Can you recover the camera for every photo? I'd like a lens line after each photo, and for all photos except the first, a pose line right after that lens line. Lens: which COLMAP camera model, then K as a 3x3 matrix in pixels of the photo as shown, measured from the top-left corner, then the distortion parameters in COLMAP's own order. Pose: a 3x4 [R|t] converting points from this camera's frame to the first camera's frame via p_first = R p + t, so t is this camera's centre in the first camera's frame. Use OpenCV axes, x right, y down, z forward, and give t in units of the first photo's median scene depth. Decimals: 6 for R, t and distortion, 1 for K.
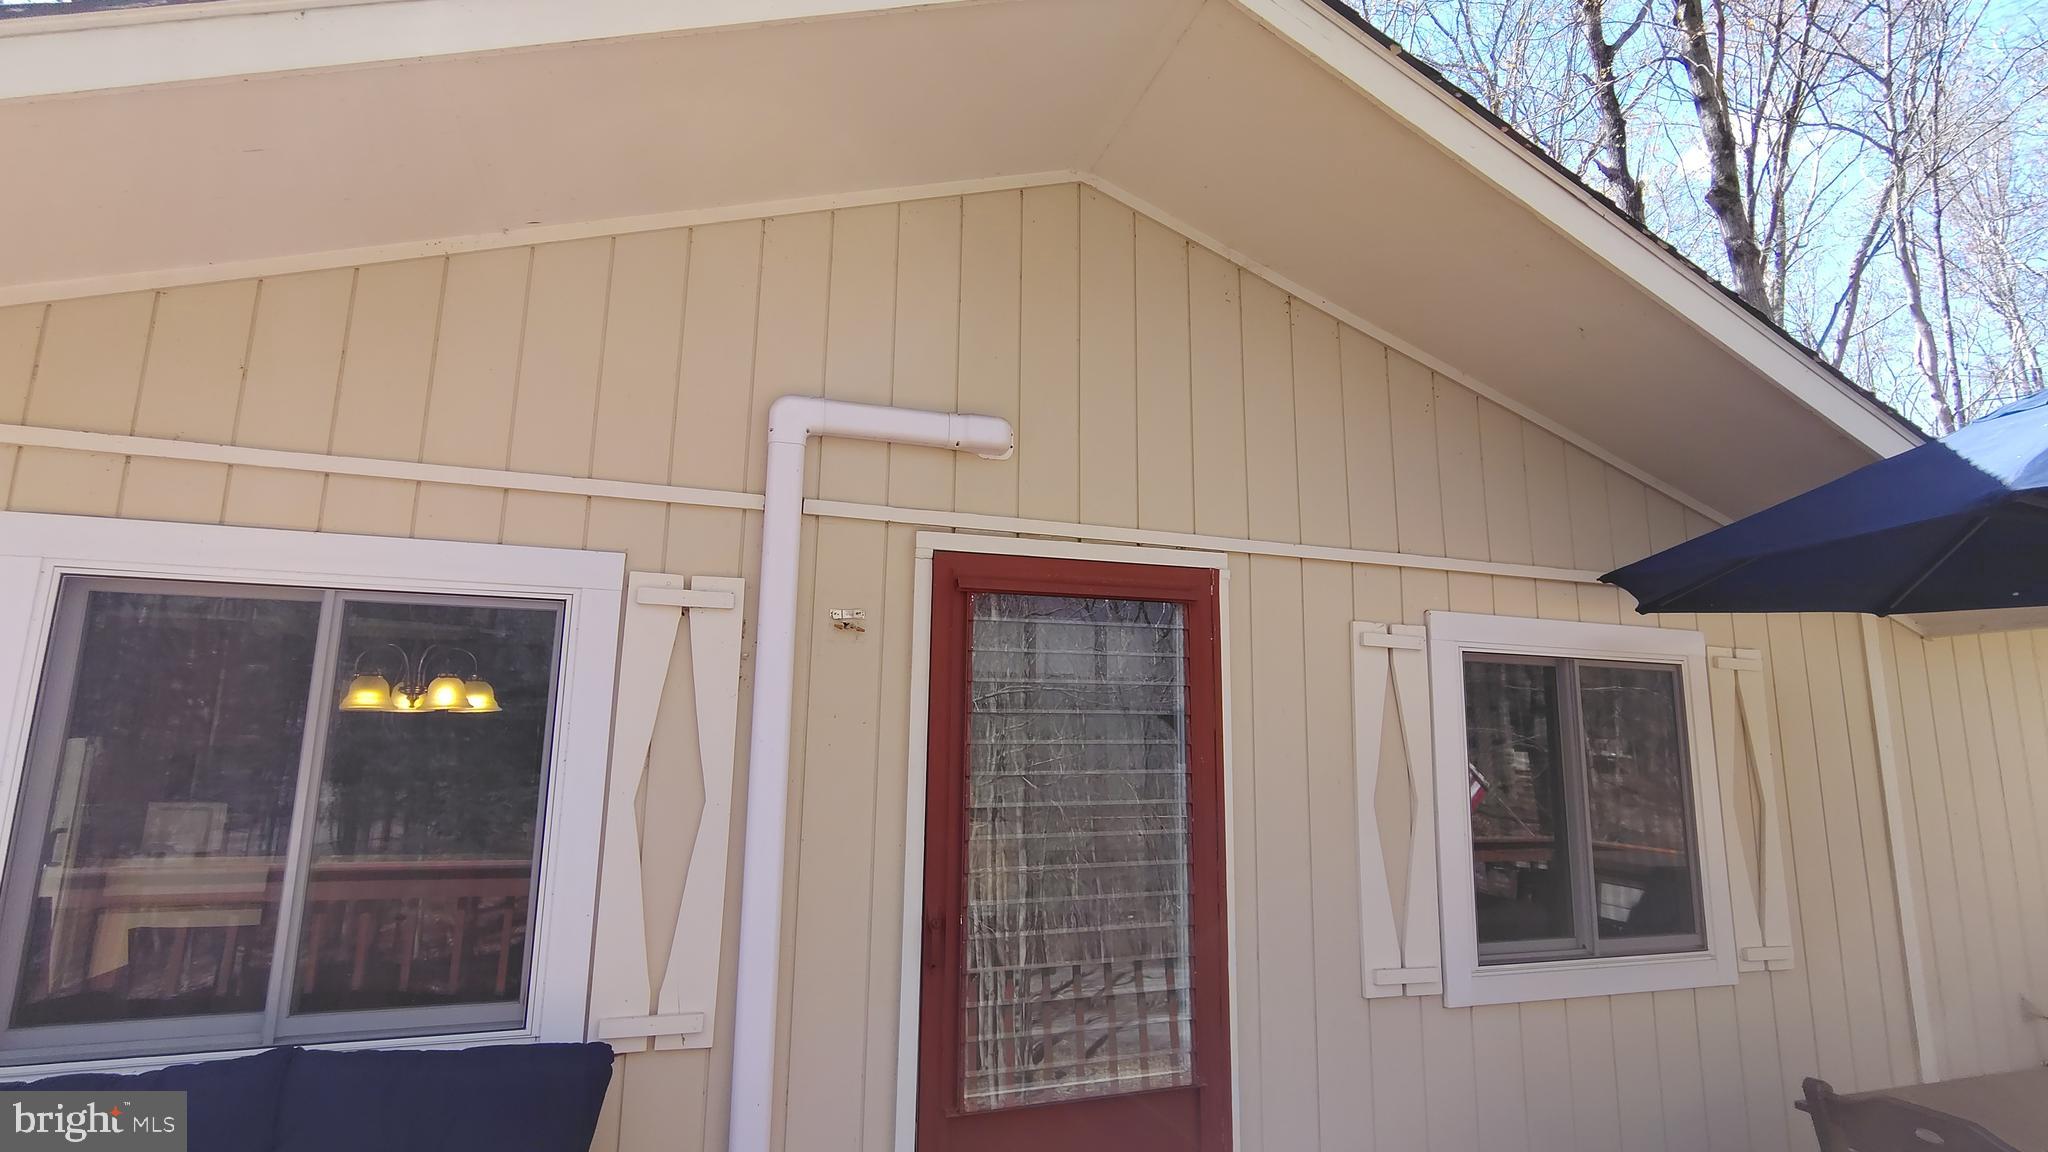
lens RADIAL K [[963.2, 0, 1028.4], [0, 963.2, 596.3], [0, 0, 1]] dist [0.000111, 0.000249]
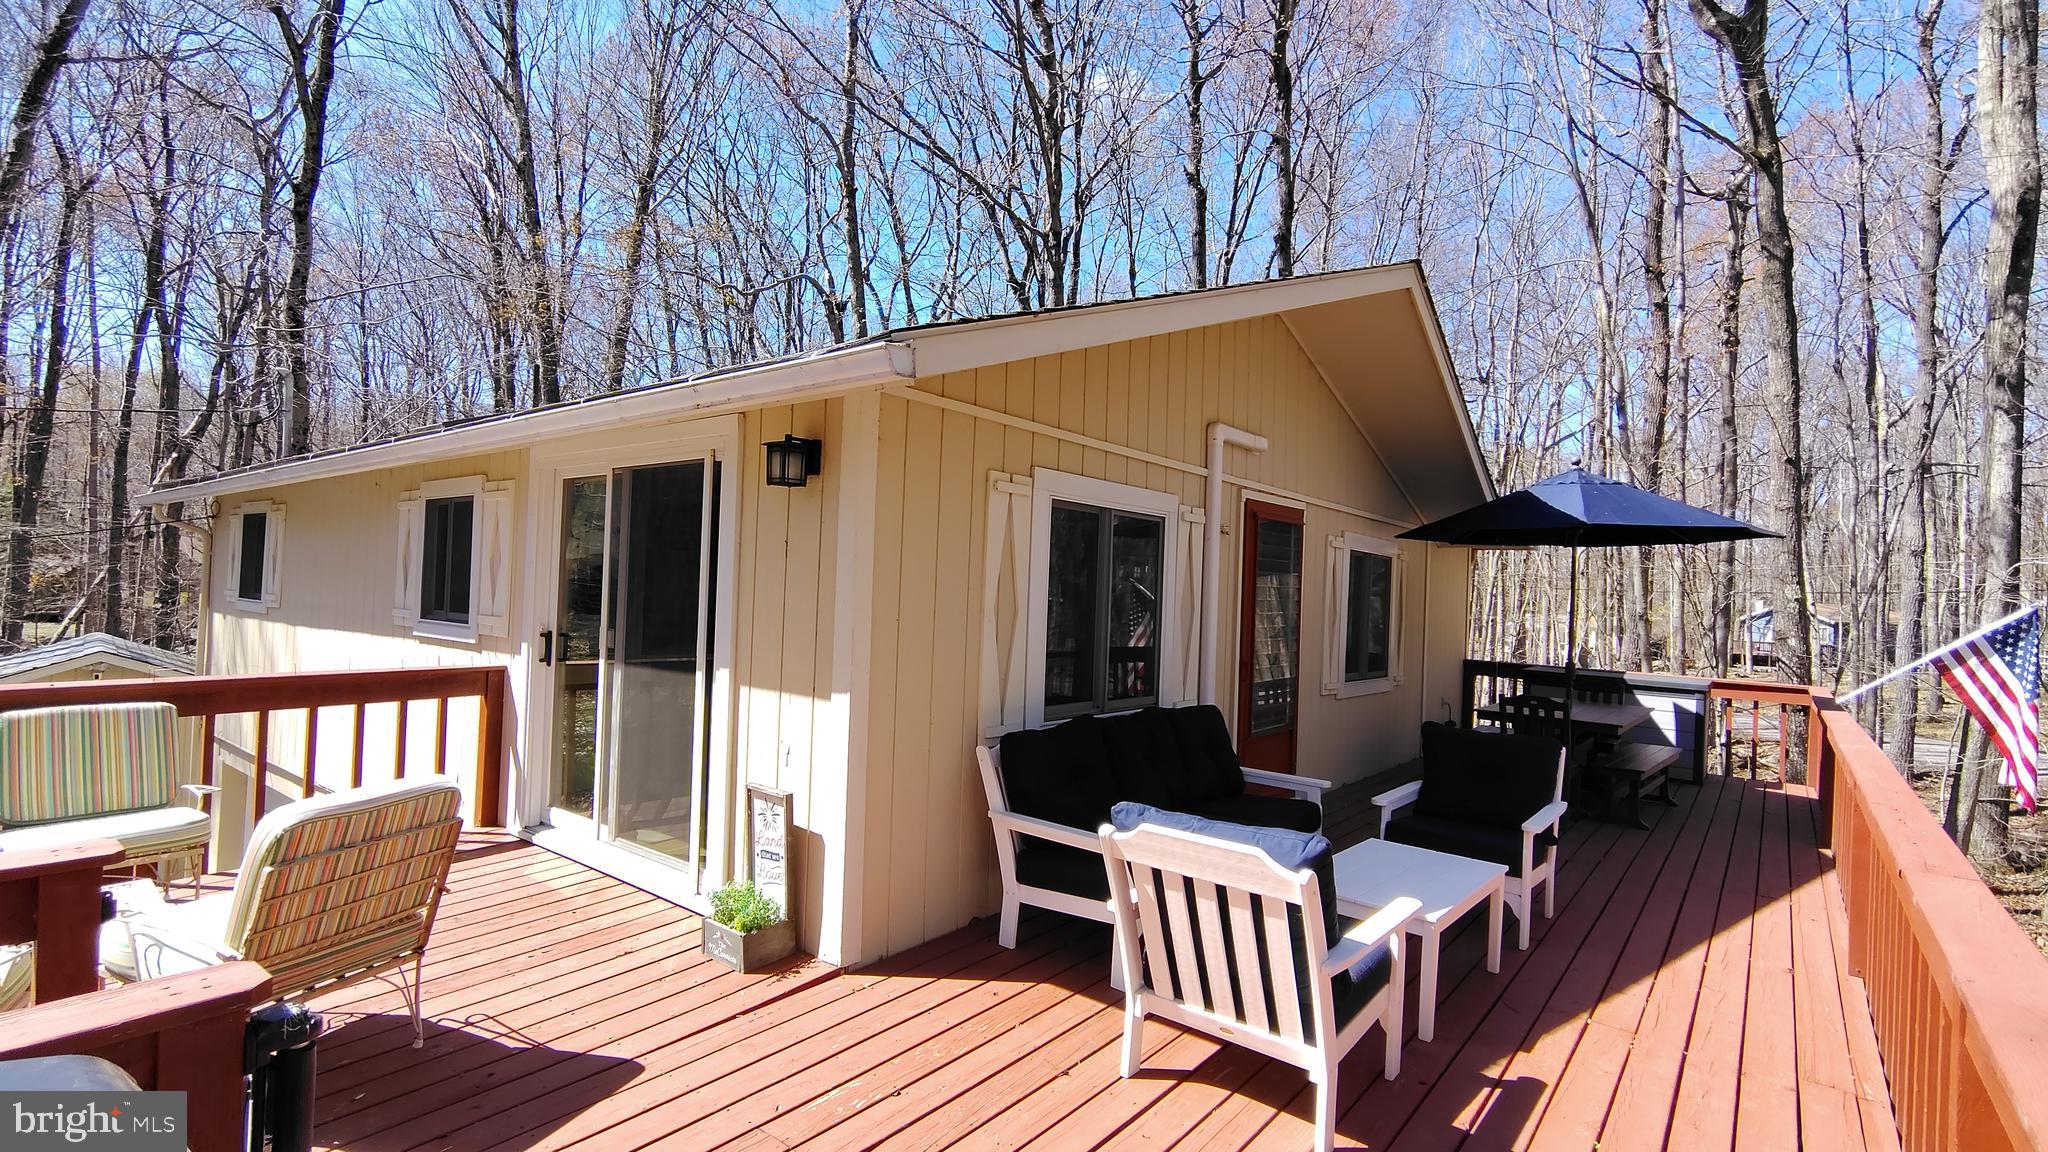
lens RADIAL K [[963.2, 0, 1016.6], [0, 963.2, 572.7], [0, 0, 1]] dist [0.000111, 0.000249]
pose [[0.816923, 0.029443, 0.575994, -1.578585], [-0.134654, 0.980832, 0.140842, -0.105897], [-0.560807, -0.192617, 0.805229, -0.444402]]
